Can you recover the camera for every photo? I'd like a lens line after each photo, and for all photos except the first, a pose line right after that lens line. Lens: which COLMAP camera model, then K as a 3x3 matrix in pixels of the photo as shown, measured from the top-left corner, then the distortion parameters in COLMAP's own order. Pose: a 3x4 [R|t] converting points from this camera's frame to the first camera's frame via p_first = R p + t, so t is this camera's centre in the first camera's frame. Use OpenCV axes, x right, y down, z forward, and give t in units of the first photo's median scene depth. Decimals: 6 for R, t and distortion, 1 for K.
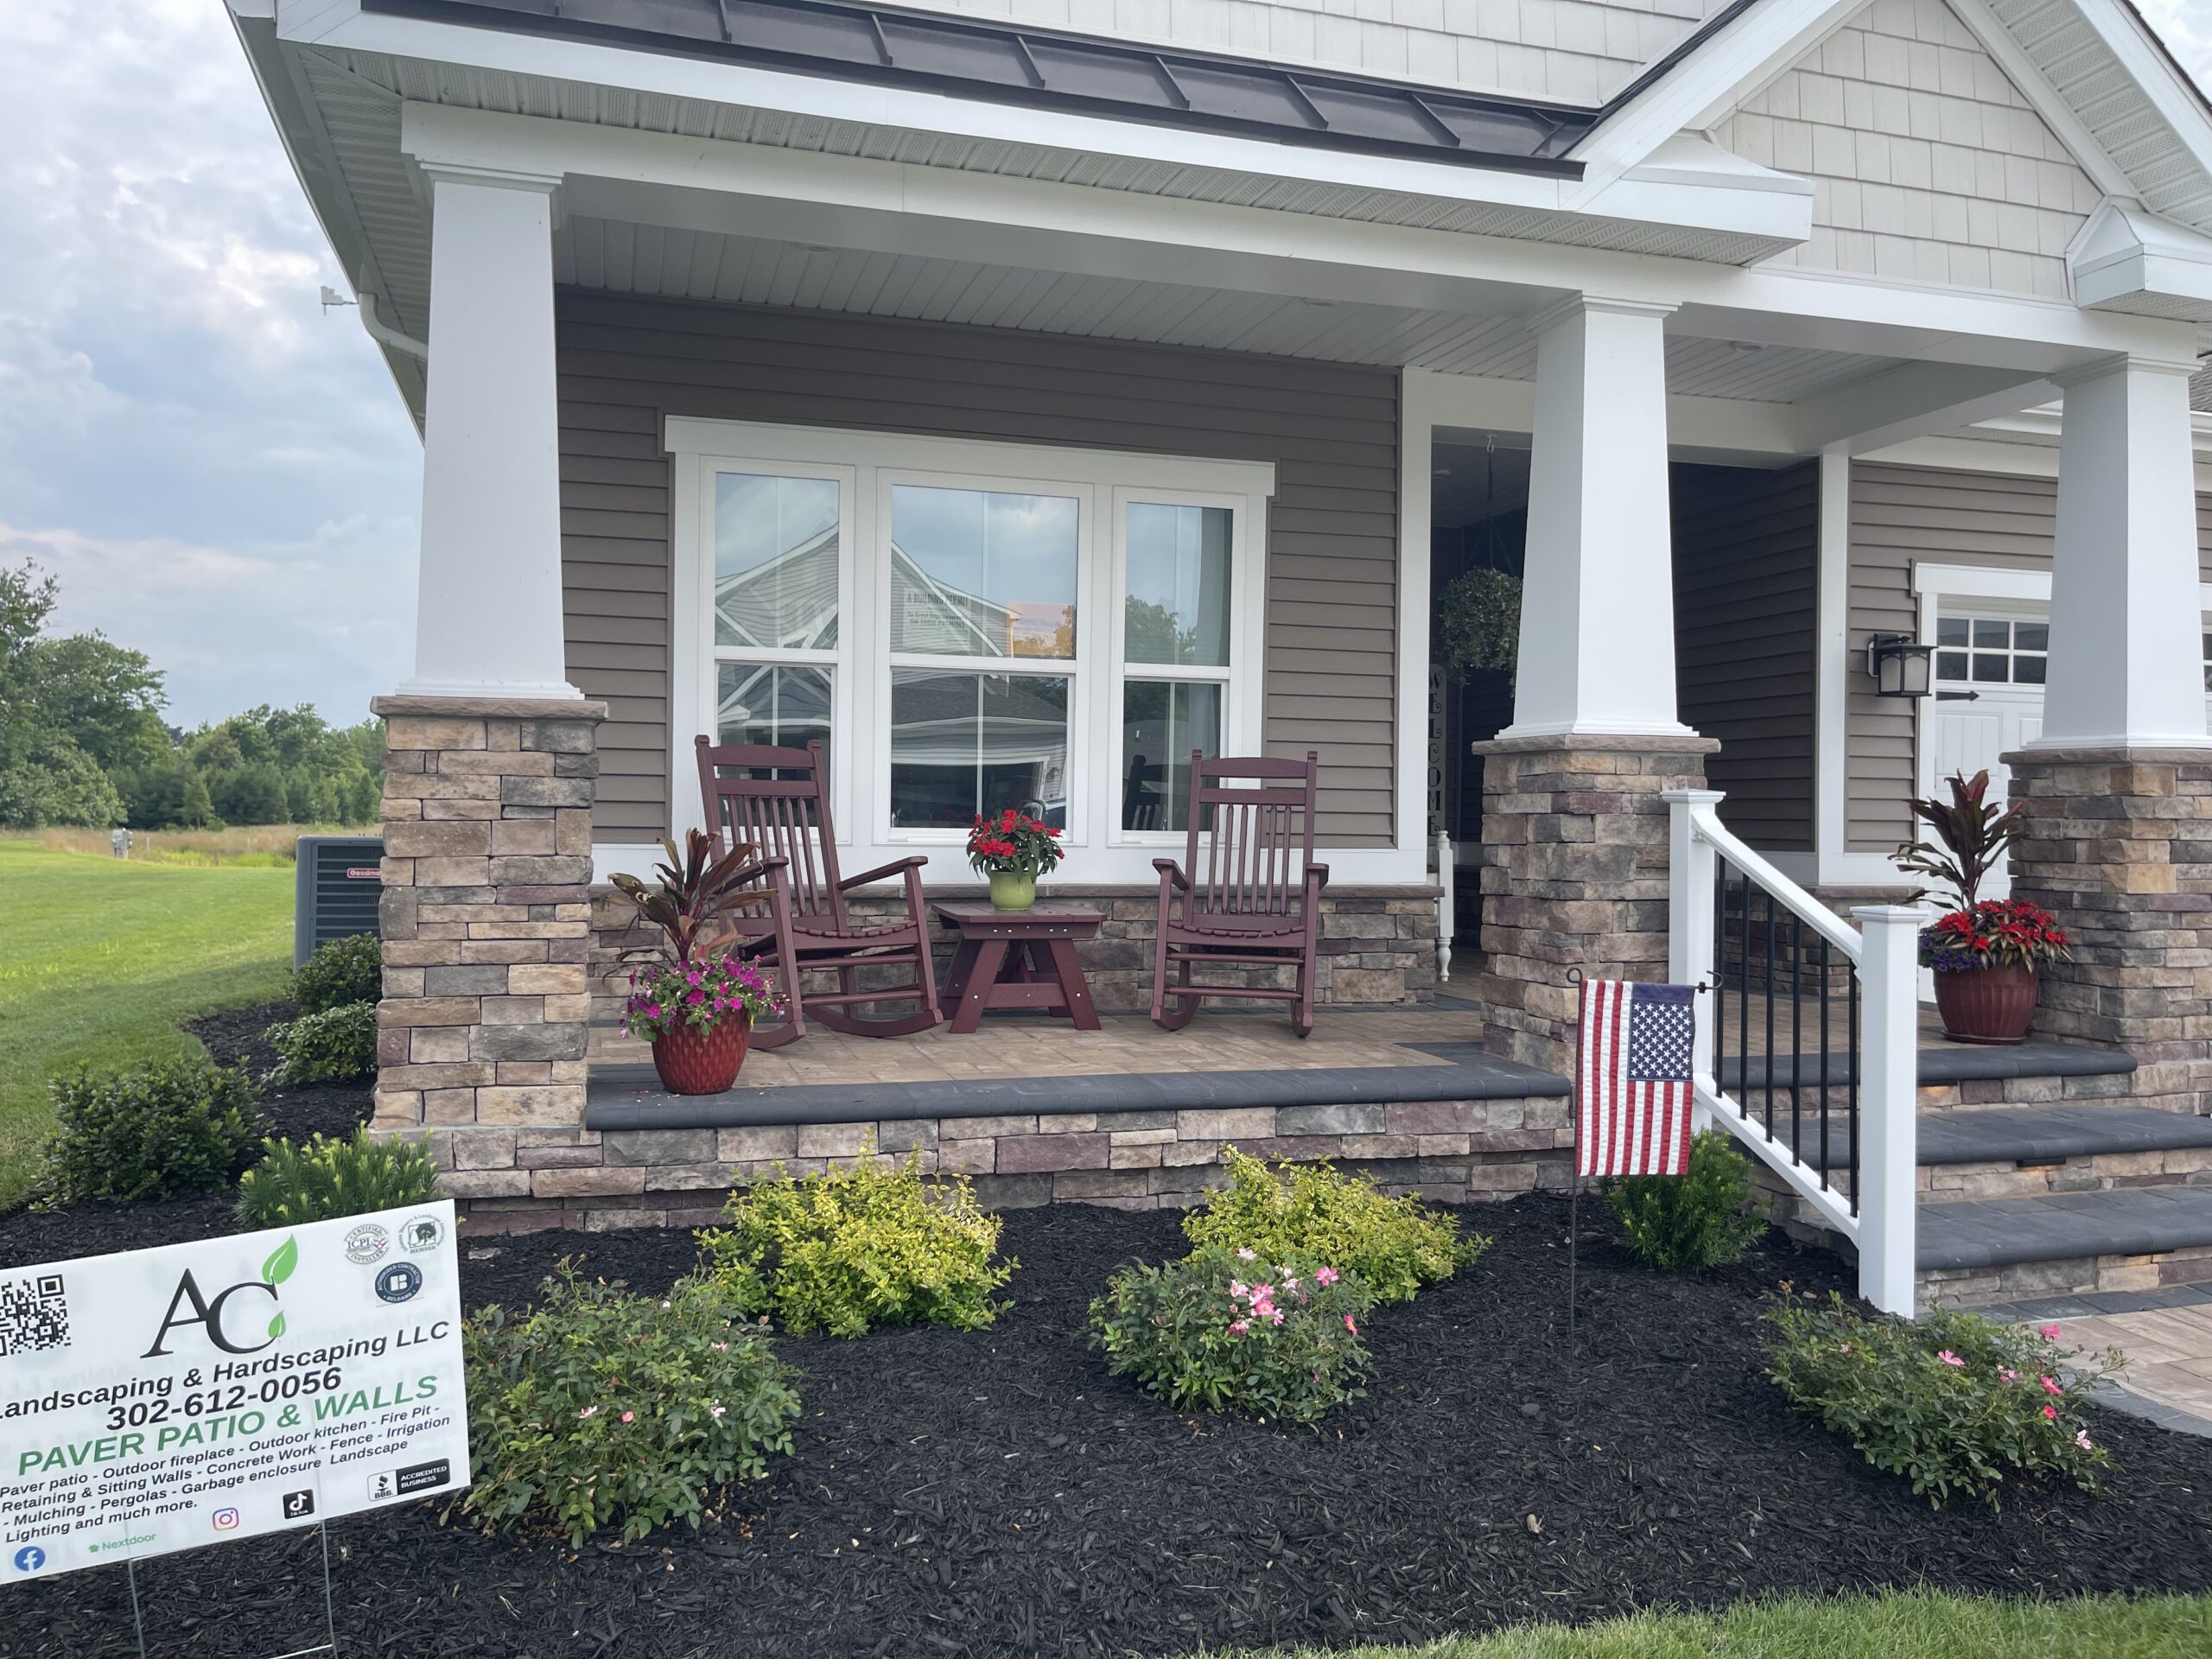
lens RADIAL K [[1670.9, 0, 1096.0], [0, 1670.9, 821.8], [0, 0, 1]] dist [0.081814, -0.127696]
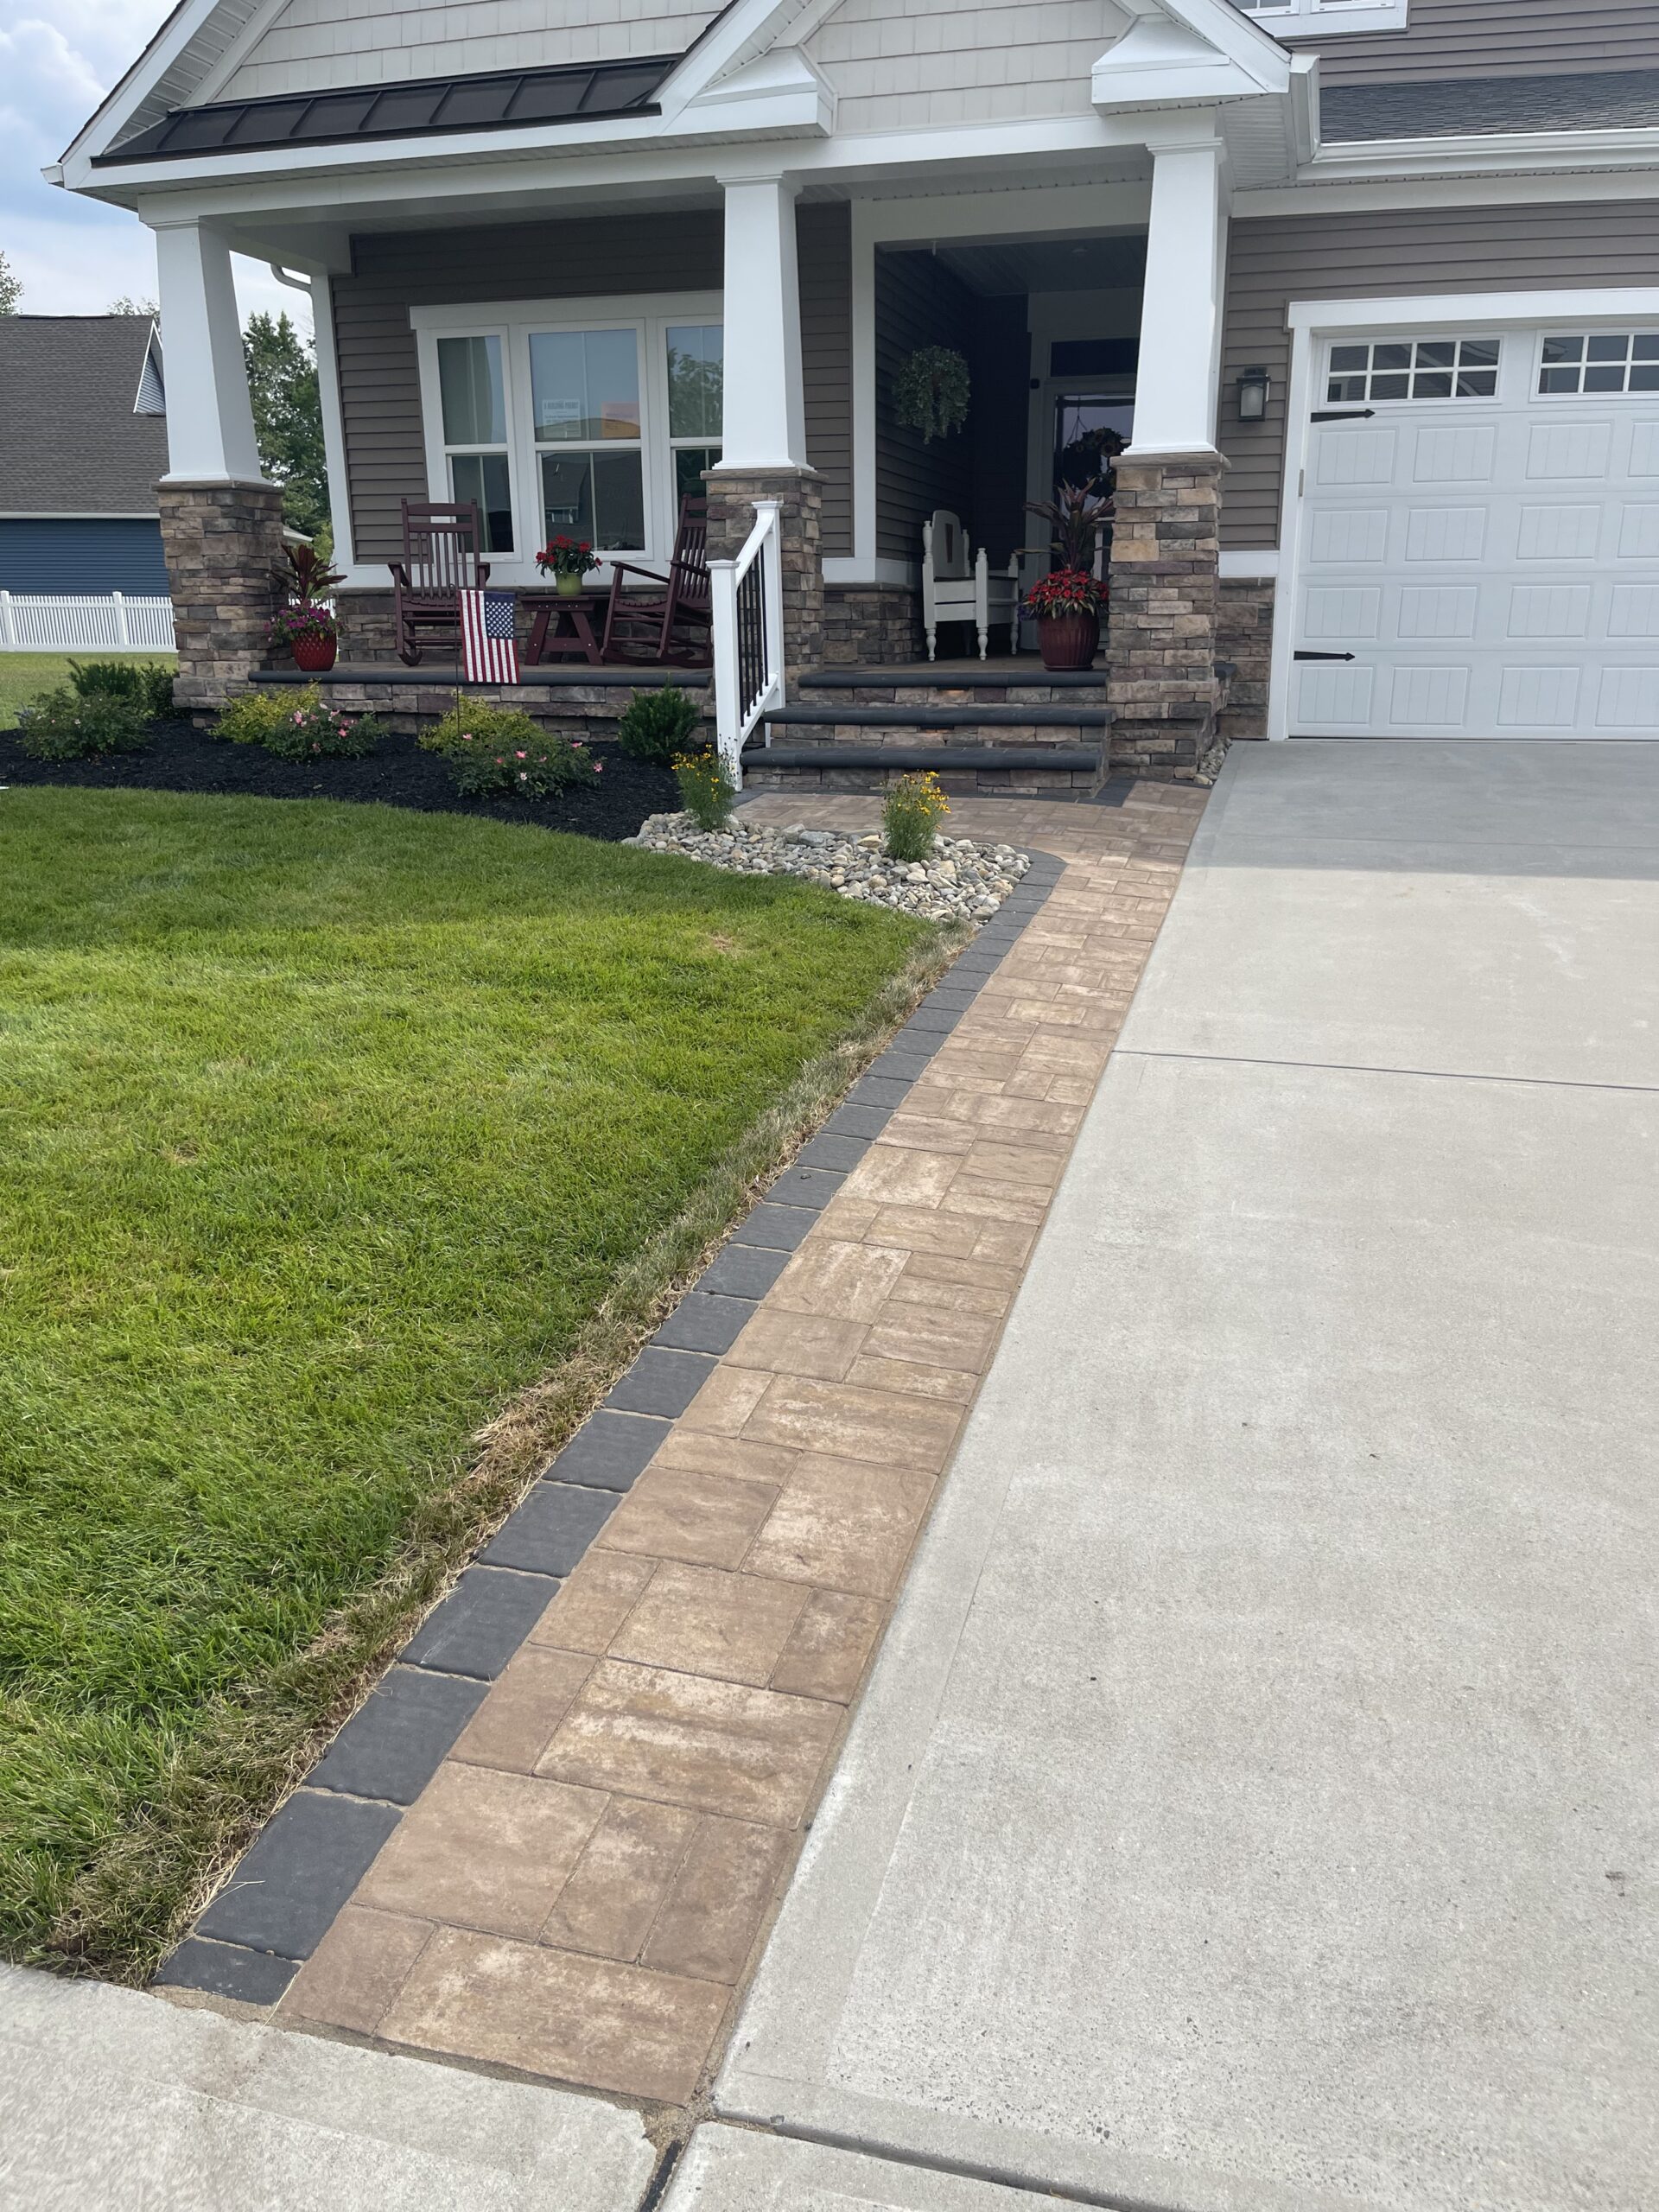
lens RADIAL K [[1652.2, 0, 829.5], [0, 1652.2, 1106.0], [0, 0, 1]] dist [0.028878, -0.004832]
pose [[0.852241, 0.131866, -0.506258, 1.395181], [0.015308, 0.961011, 0.276085, 0.111442], [0.522925, -0.243041, 0.816995, -0.503896]]
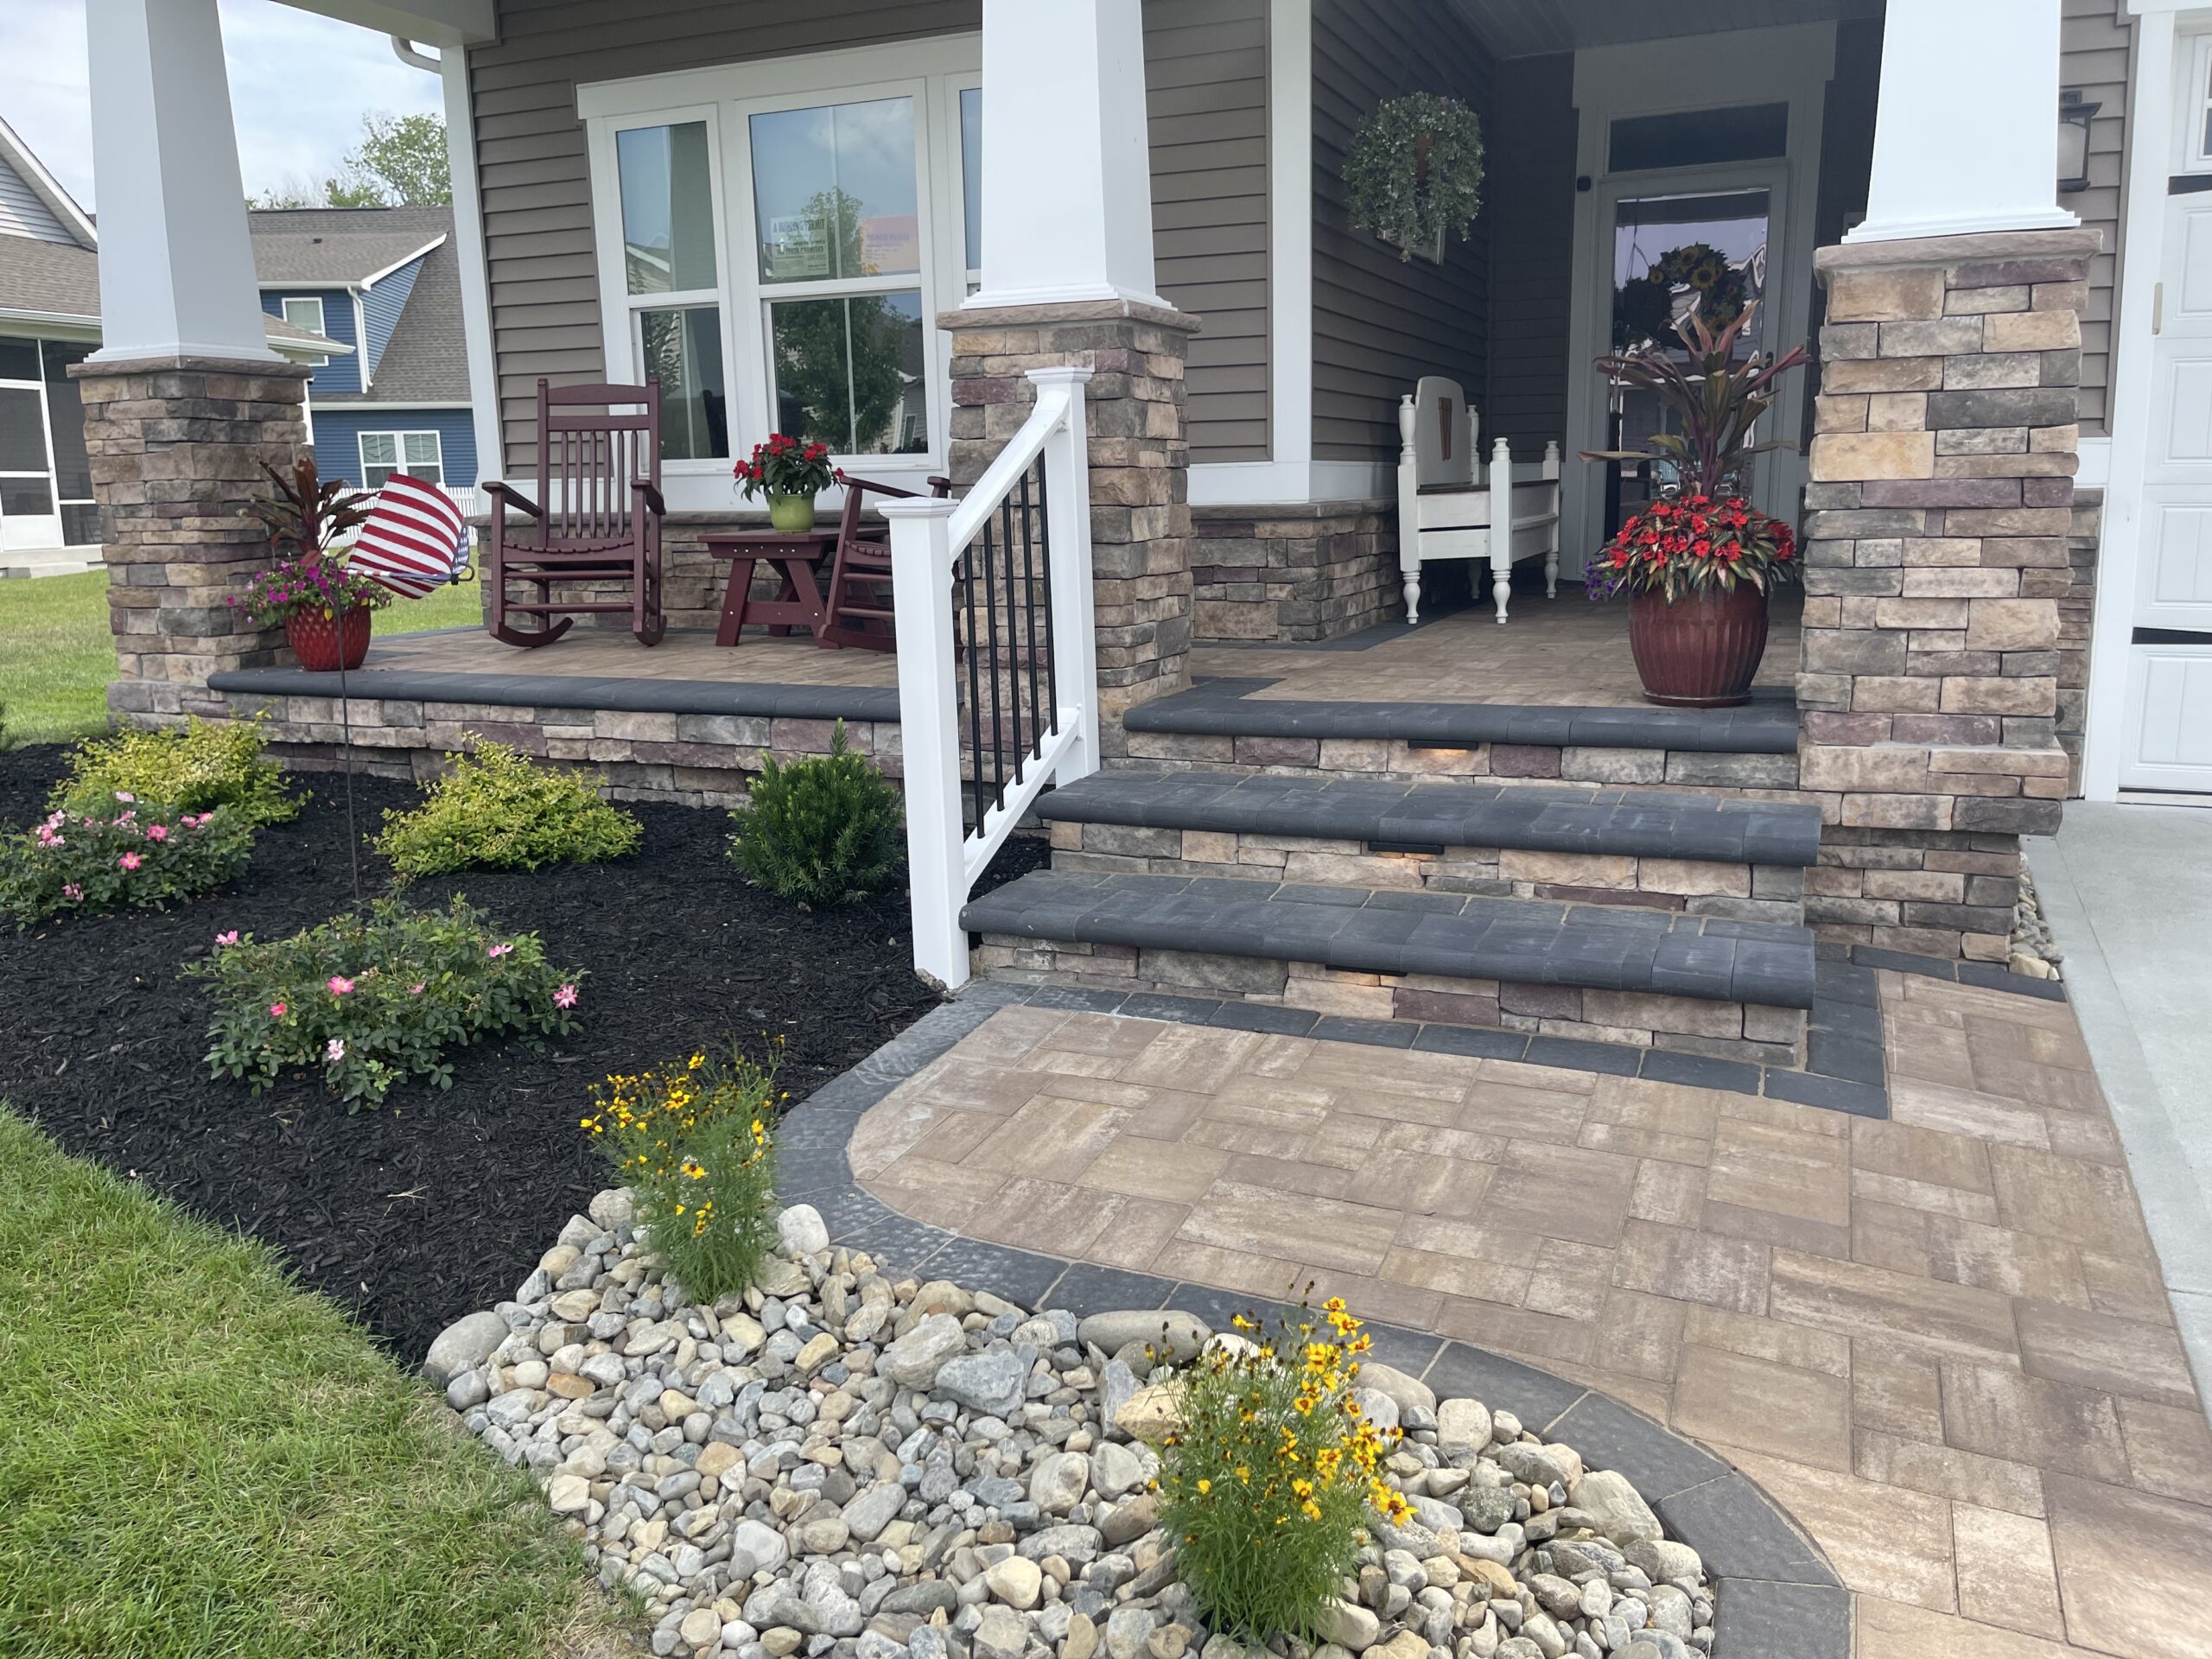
lens RADIAL K [[1670.9, 0, 1096.0], [0, 1670.9, 821.8], [0, 0, 1]] dist [0.081814, -0.127696]
pose [[0.772289, 0.097341, -0.627769, 0.950858], [0.028105, 0.981988, 0.186841, 0.048833], [0.634649, -0.161939, 0.755643, 0.366008]]
